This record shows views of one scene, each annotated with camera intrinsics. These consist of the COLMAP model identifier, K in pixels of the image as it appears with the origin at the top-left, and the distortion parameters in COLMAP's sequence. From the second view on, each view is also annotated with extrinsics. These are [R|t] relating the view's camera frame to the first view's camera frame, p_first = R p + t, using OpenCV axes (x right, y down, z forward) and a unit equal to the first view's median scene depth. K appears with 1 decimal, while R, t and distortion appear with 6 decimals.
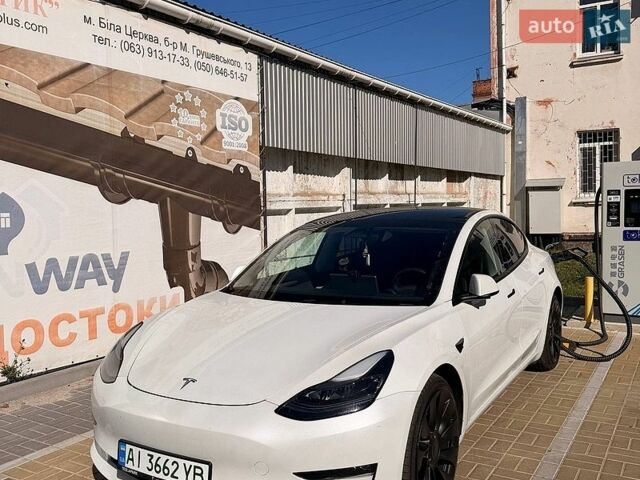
lens RADIAL K [[593.8, 0, 320.0], [0, 593.8, 240.0], [0, 0, 1]] dist [0.189645, -0.453187]
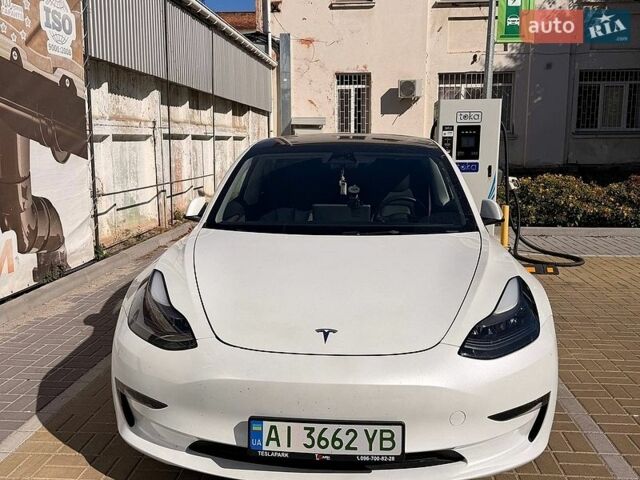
lens RADIAL K [[599.8, 0, 320.0], [0, 599.8, 240.0], [0, 0, 1]] dist [0.117772, -0.220691]
pose [[0.891615, -0.048904, 0.450146, -0.215683], [0.003433, 0.994852, 0.101281, 0.010859], [-0.452781, -0.088758, 0.887193, 0.111065]]
